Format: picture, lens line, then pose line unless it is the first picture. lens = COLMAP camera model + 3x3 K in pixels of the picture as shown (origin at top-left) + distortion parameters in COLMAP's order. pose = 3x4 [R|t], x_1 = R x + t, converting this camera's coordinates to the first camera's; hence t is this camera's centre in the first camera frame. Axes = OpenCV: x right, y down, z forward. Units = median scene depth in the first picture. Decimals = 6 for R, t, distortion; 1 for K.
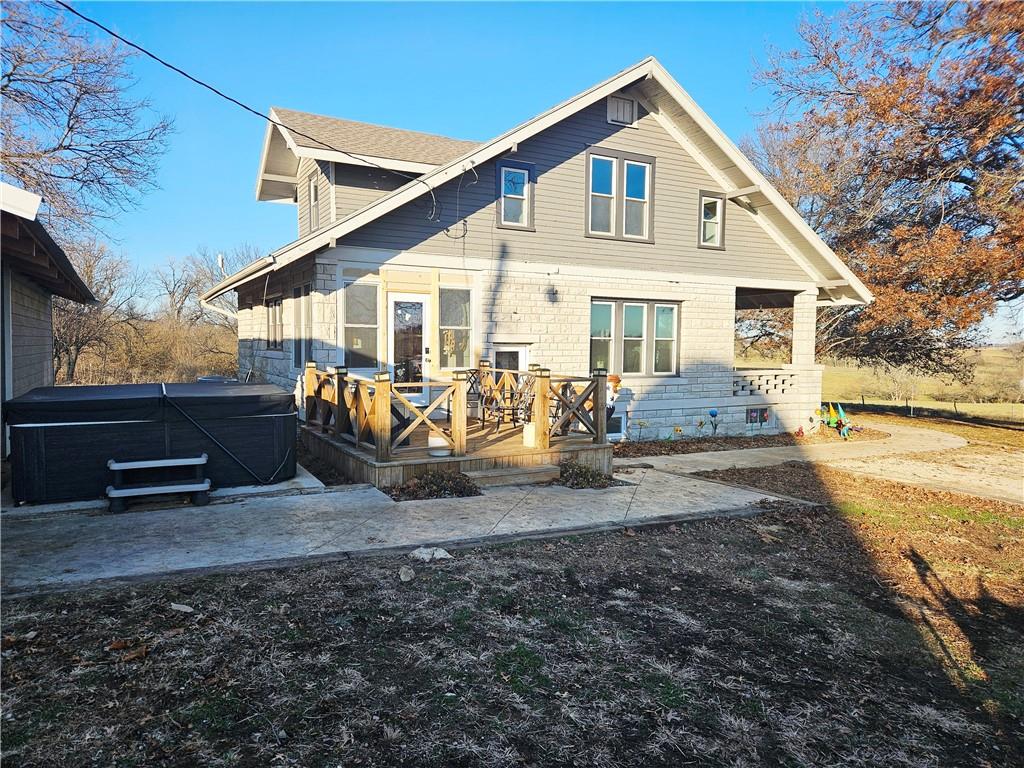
lens RADIAL K [[689.6, 0, 503.5], [0, 689.6, 380.6], [0, 0, 1]] dist [0.064283, -0.059882]
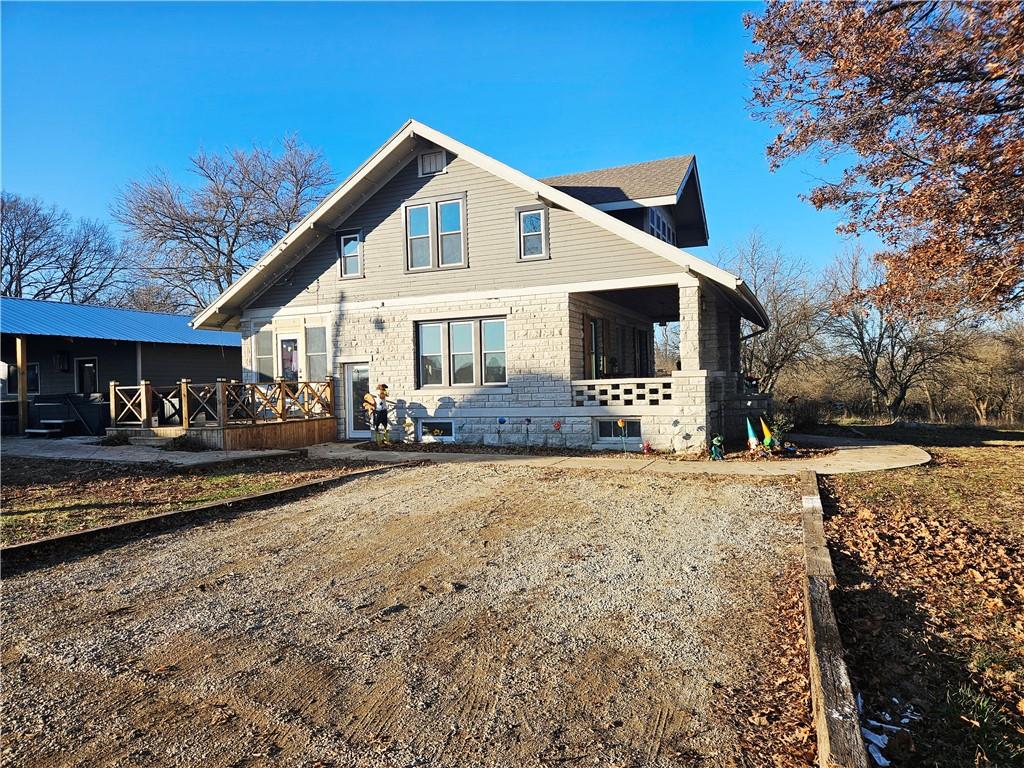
lens RADIAL K [[689.6, 0, 503.5], [0, 689.6, 380.6], [0, 0, 1]] dist [0.064283, -0.059882]
pose [[0.601064, -0.024186, -0.798835, 1.188436], [-0.008563, 0.999290, -0.036698, 0.026042], [0.799155, 0.028899, 0.600430, 0.399451]]
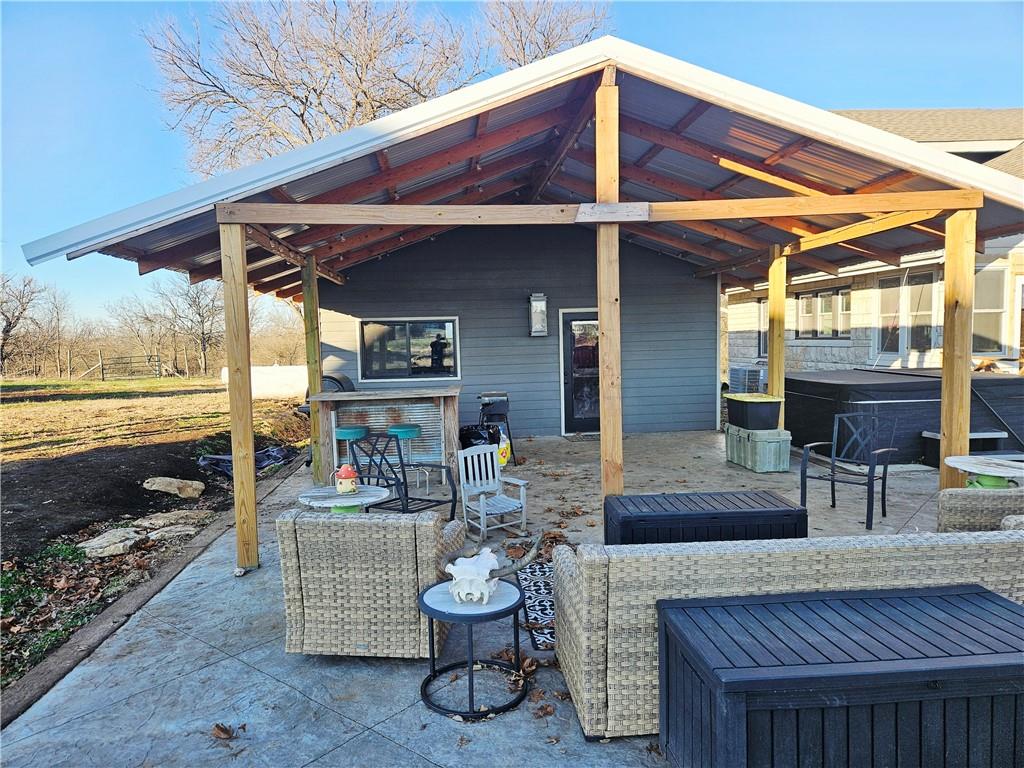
lens RADIAL K [[684.7, 0, 509.7], [0, 684.7, 398.9], [0, 0, 1]] dist [0.060697, -0.052128]
pose [[0.915246, -0.001158, -0.402894, -0.367005], [0.017288, 0.999188, 0.036401, 0.000367], [0.402524, -0.040281, 0.914523, -0.189127]]
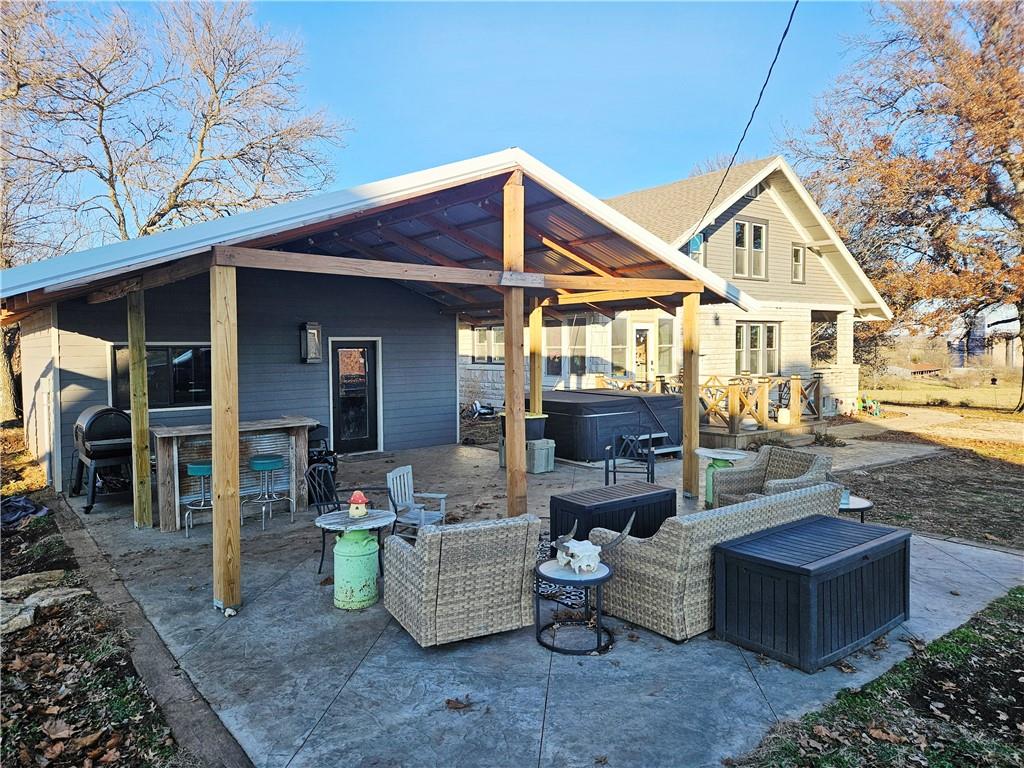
lens RADIAL K [[689.6, 0, 503.5], [0, 689.6, 380.6], [0, 0, 1]] dist [0.064283, -0.059882]
pose [[0.986048, -0.029818, 0.163770, -0.568906], [0.030026, 0.999548, 0.001203, -0.015819], [-0.163732, 0.003731, 0.986498, -0.307816]]
